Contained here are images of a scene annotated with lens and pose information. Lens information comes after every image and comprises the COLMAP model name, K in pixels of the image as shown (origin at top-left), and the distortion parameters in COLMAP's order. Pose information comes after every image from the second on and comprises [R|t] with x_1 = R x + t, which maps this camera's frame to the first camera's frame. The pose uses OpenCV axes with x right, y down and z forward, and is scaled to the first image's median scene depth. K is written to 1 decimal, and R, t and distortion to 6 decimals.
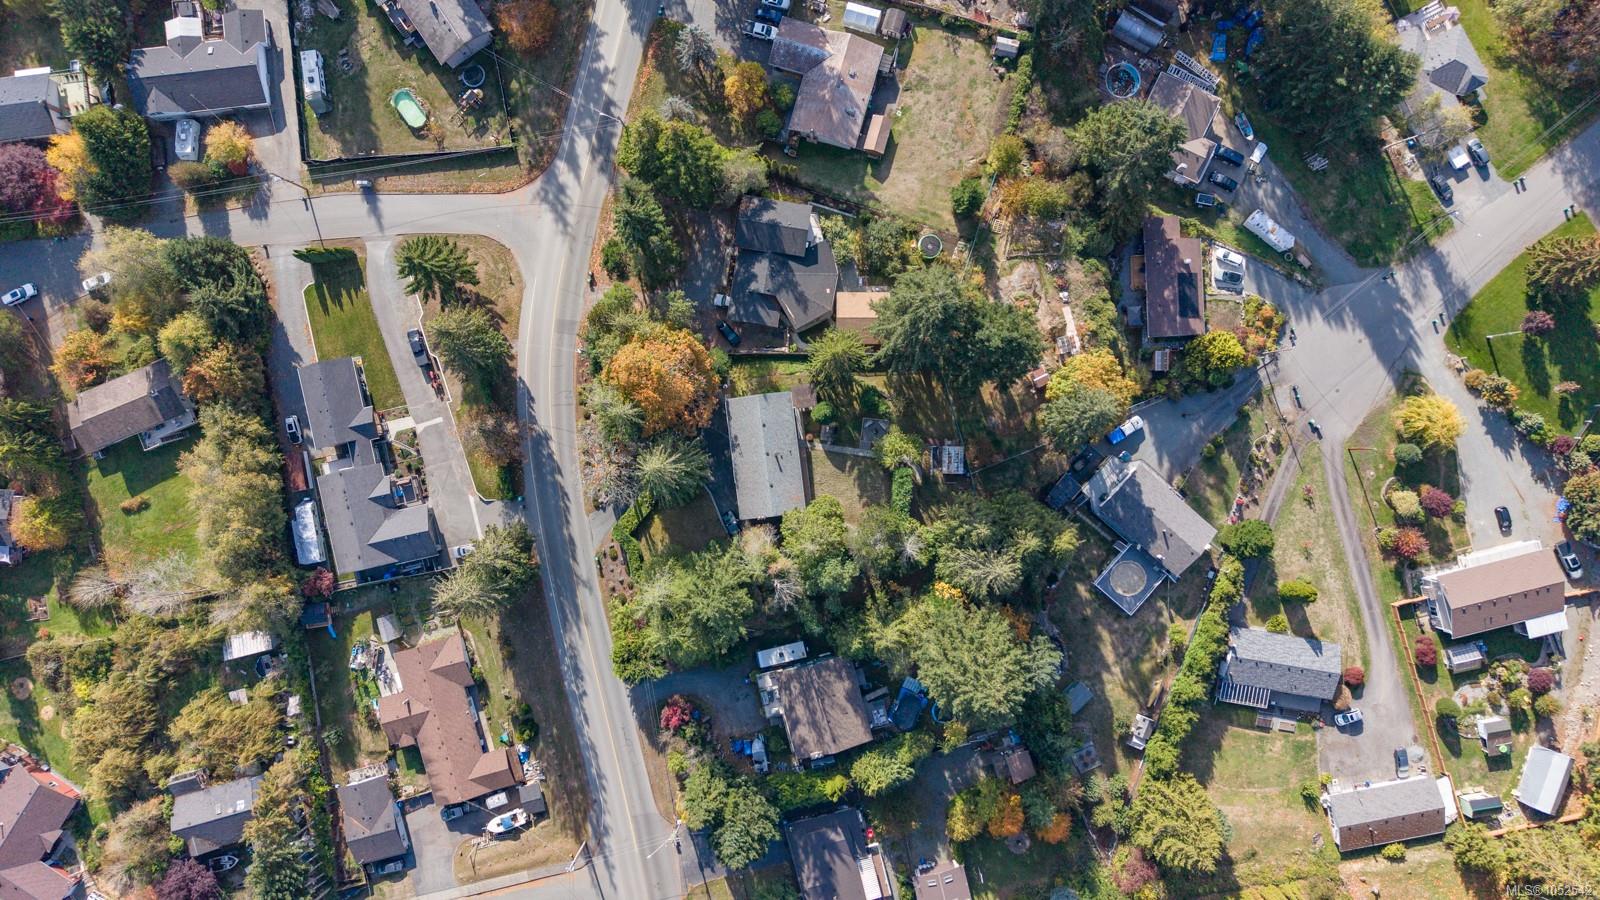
lens RADIAL K [[1060.6, 0, 789.7], [0, 1060.6, 445.6], [0, 0, 1]] dist [0.004004, -0.019704]
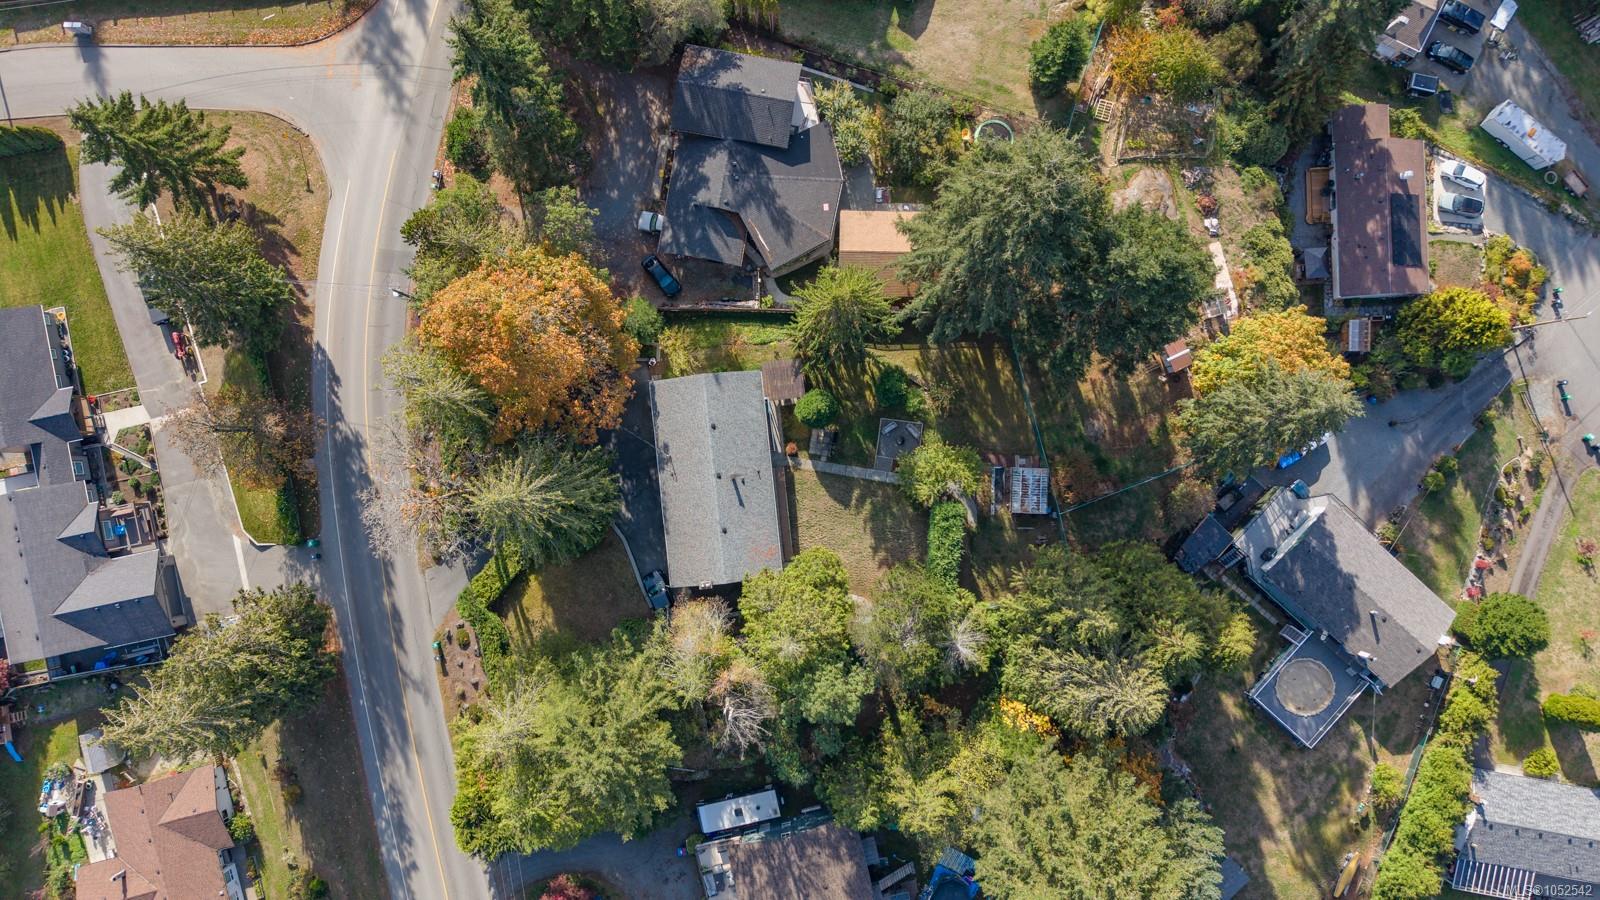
lens RADIAL K [[1060.6, 0, 791.7], [0, 1060.6, 446.6], [0, 0, 1]] dist [0.004004, -0.019704]
pose [[0.999778, 0.015883, 0.013849, 0.010325], [-0.015646, 0.999732, -0.017092, 0.000919], [-0.014116, 0.016871, 0.999758, 0.392271]]
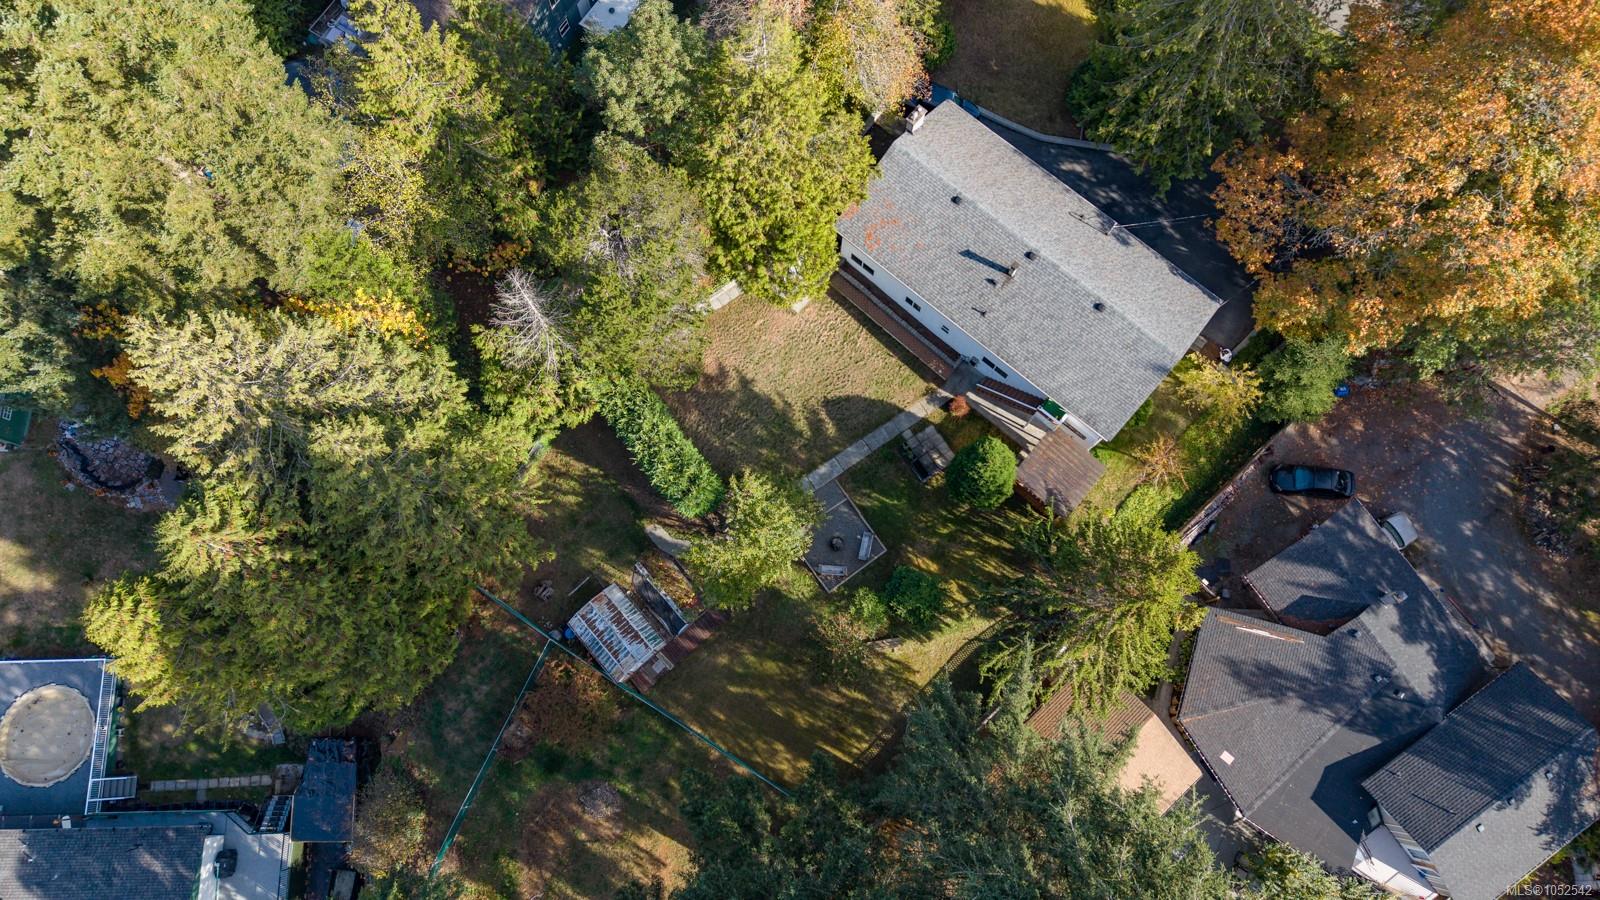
lens RADIAL K [[1060.6, 0, 792.9], [0, 1060.6, 441.9], [0, 0, 1]] dist [0.004004, -0.019704]
pose [[-0.736685, 0.661261, -0.141525, 0.116800], [-0.675820, -0.712584, 0.188393, -0.044921], [0.023728, 0.234431, 0.971843, 0.638145]]
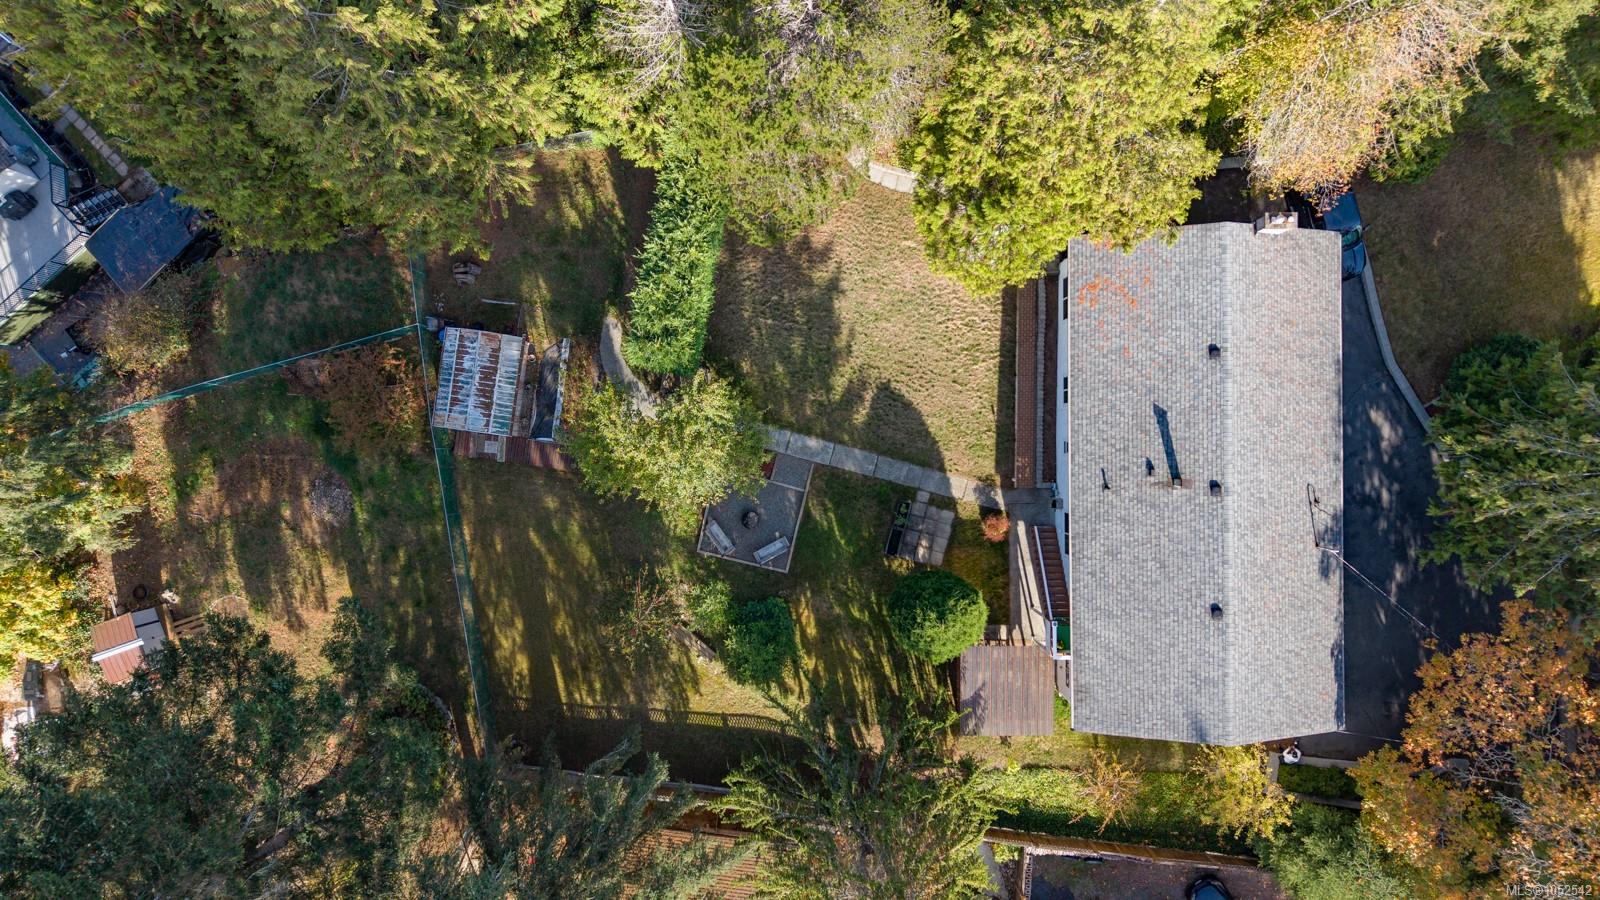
lens RADIAL K [[1060.6, 0, 799.9], [0, 1060.6, 444.2], [0, 0, 1]] dist [0.004004, -0.019704]
pose [[-0.992957, -0.114860, 0.029040, 0.061443], [0.115137, -0.993317, 0.008047, 0.004855], [0.027922, 0.011334, 0.999546, 0.715623]]
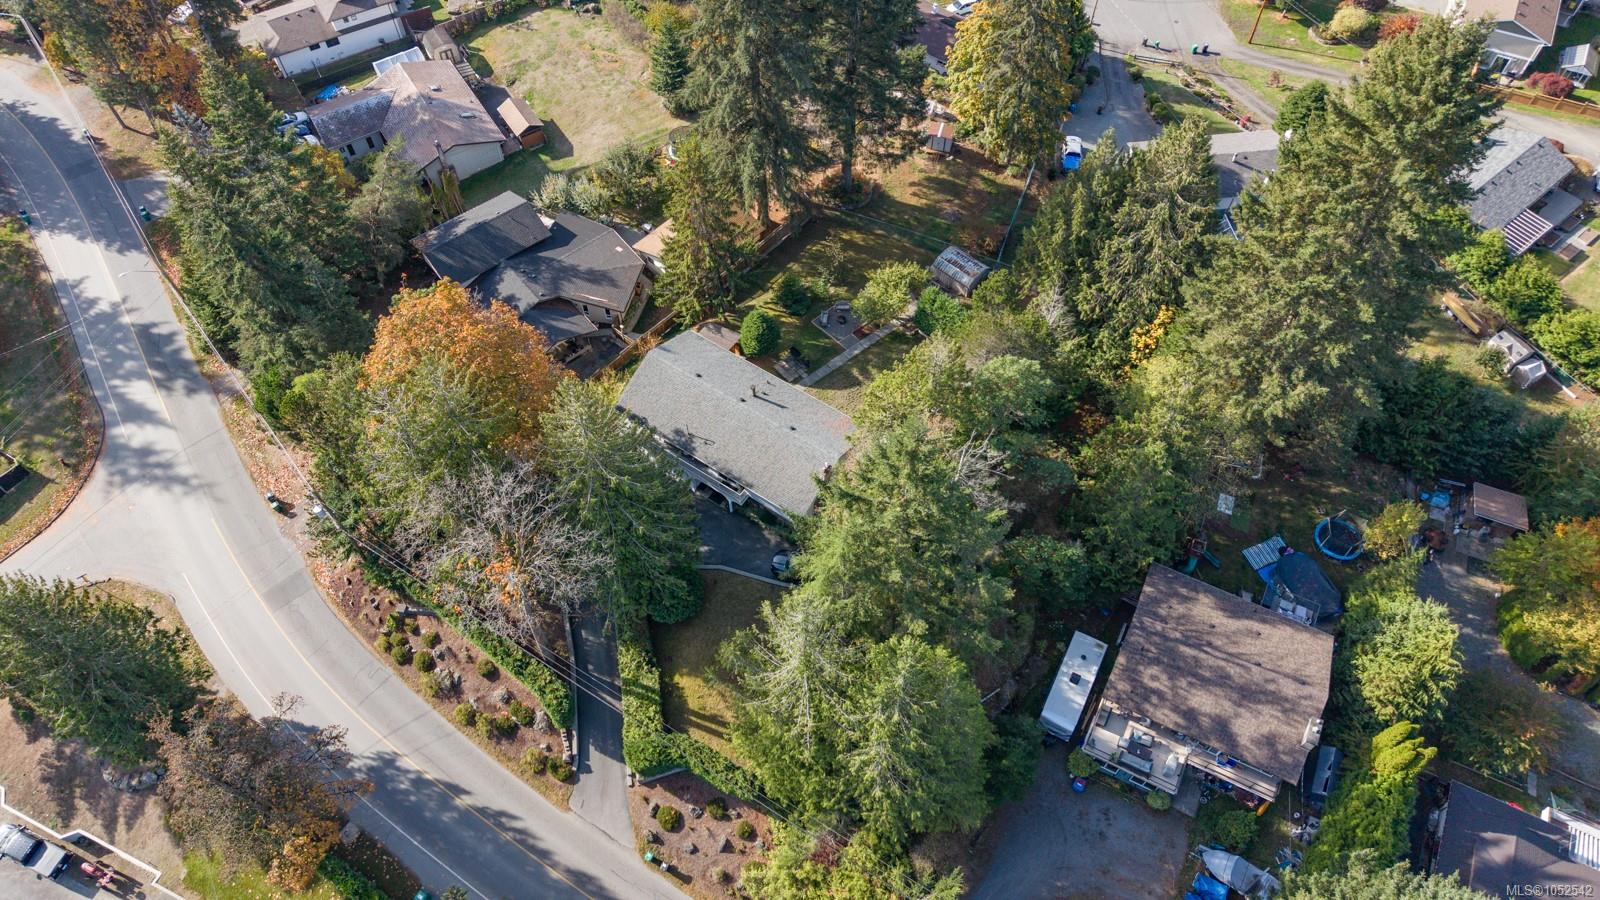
lens RADIAL K [[1060.6, 0, 794.0], [0, 1060.6, 451.9], [0, 0, 1]] dist [0.004004, -0.019704]
pose [[0.668195, -0.609779, 0.426245, -0.227212], [0.743950, 0.553288, -0.374714, 0.222465], [-0.007343, 0.567487, 0.823349, 0.549305]]
